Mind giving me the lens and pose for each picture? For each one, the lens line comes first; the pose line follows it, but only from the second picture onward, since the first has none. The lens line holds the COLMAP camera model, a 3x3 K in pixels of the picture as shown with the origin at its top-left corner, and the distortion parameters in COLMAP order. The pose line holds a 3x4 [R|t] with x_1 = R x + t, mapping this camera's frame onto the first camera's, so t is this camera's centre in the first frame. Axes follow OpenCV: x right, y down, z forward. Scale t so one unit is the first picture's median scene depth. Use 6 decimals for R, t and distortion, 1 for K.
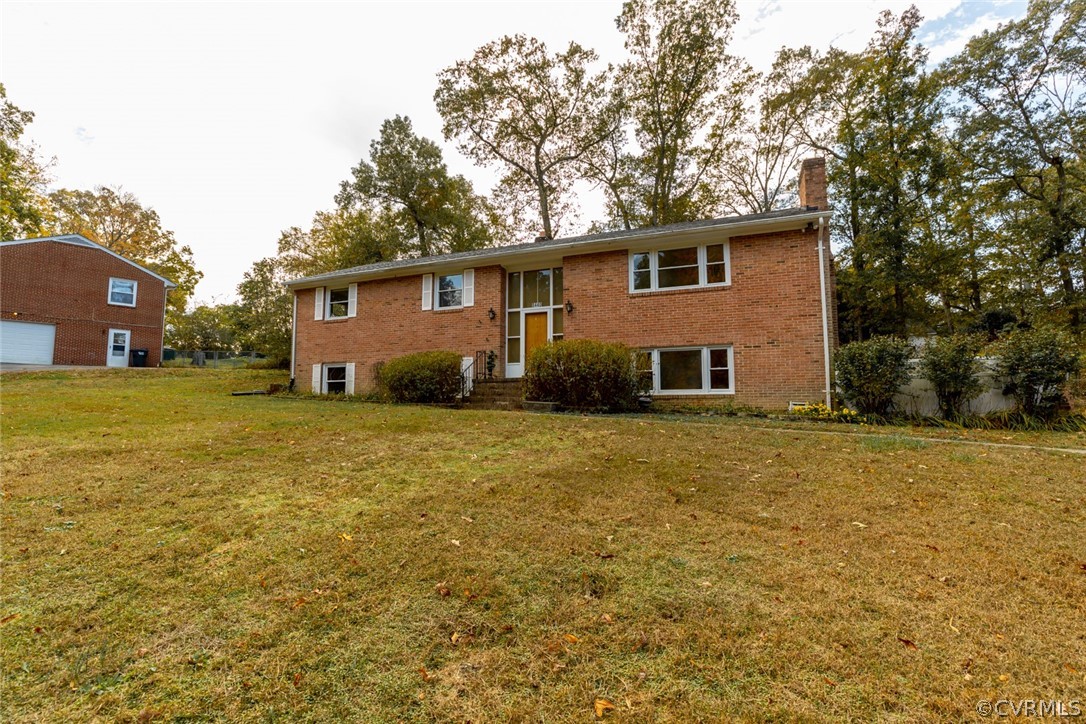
lens RADIAL K [[494.9, 0, 543.0], [0, 494.9, 367.0], [0, 0, 1]] dist [-0.031033, 0.001365]
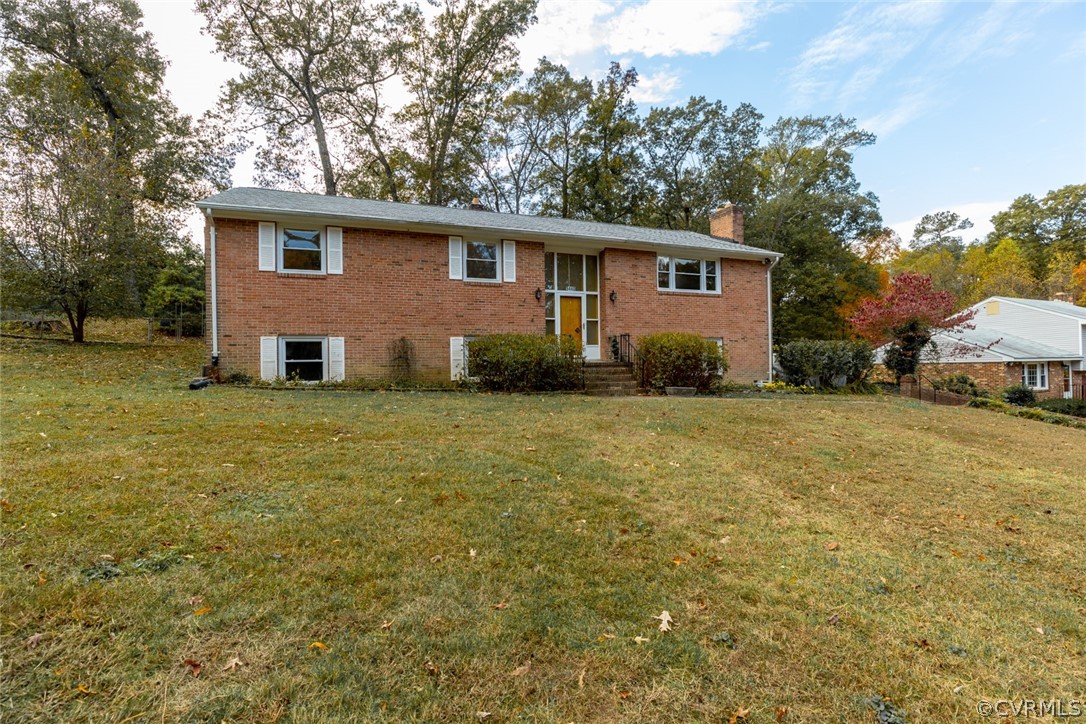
lens RADIAL K [[494.9, 0, 543.0], [0, 494.9, 367.0], [0, 0, 1]] dist [-0.031033, 0.001365]
pose [[0.730678, -0.012622, 0.682605, -0.748856], [-0.043715, 0.996912, 0.065227, -0.028078], [-0.681321, -0.077500, 0.727870, 0.279984]]
